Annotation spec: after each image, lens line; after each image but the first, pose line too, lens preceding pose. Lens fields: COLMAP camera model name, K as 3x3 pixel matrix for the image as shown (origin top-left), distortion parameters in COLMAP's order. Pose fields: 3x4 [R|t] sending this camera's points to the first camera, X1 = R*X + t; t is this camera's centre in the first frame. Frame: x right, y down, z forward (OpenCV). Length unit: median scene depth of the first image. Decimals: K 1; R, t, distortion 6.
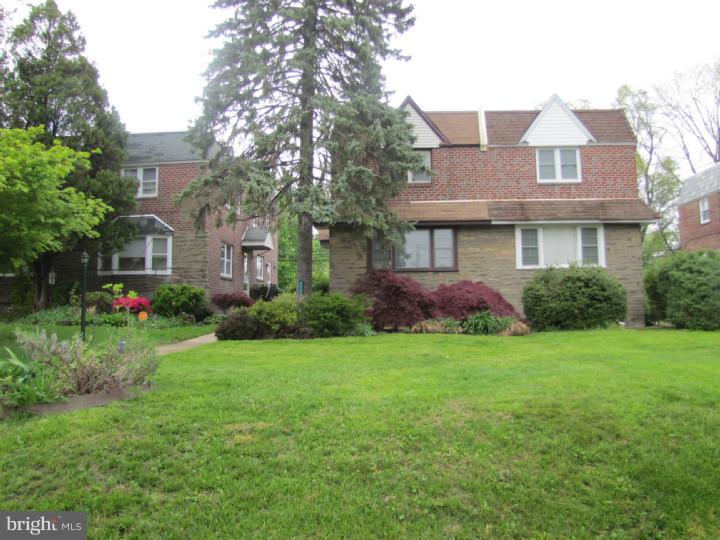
lens RADIAL K [[613.3, 0, 360.0], [0, 613.3, 270.0], [0, 0, 1]] dist [-0.147979, 0.003389]
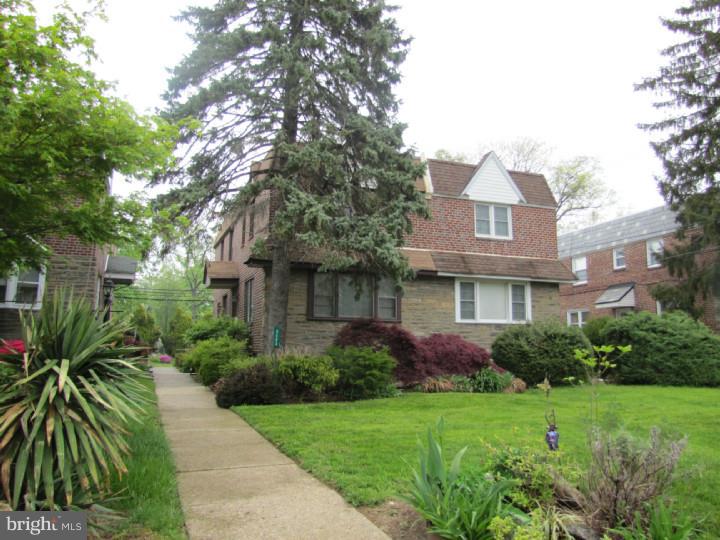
lens RADIAL K [[613.3, 0, 360.0], [0, 613.3, 270.0], [0, 0, 1]] dist [-0.147979, 0.003389]
pose [[0.907647, 0.073647, 0.413222, -0.294235], [-0.042753, 0.995588, -0.083532, 0.002673], [-0.417551, 0.058151, 0.906791, 0.167677]]
